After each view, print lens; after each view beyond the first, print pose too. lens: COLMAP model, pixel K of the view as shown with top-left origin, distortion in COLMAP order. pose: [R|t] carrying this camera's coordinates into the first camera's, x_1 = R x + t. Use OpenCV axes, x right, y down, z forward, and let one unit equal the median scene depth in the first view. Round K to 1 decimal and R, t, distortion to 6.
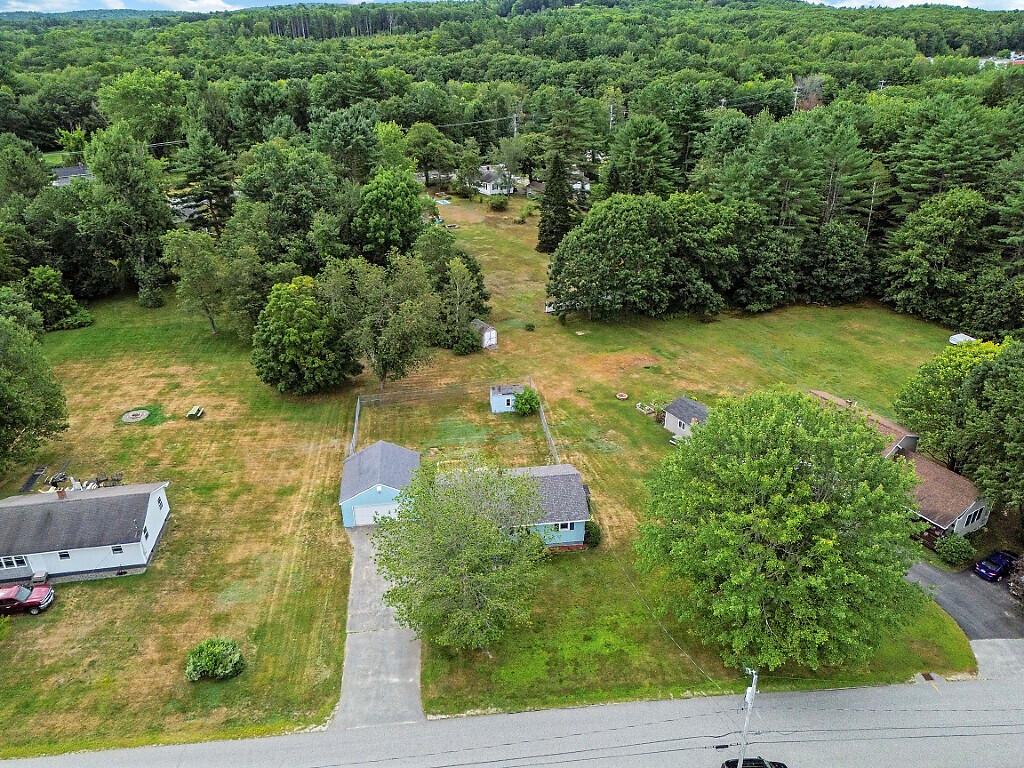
lens RADIAL K [[717.8, 0, 512.0], [0, 717.8, 384.0], [0, 0, 1]] dist [0.092986, -0.107958]
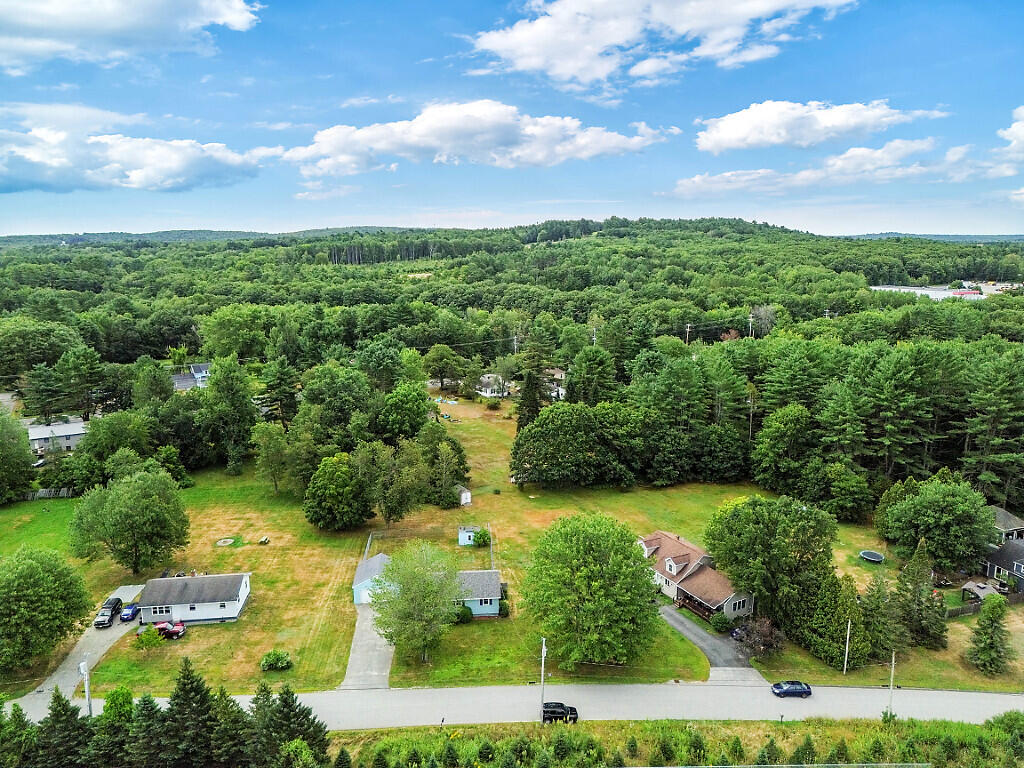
lens RADIAL K [[717.8, 0, 512.0], [0, 717.8, 384.0], [0, 0, 1]] dist [0.092986, -0.107958]
pose [[0.999016, 0.014027, -0.042082, 0.113972], [-0.024516, 0.965228, -0.260258, 0.084795], [0.036968, 0.261033, 0.964622, -0.425950]]
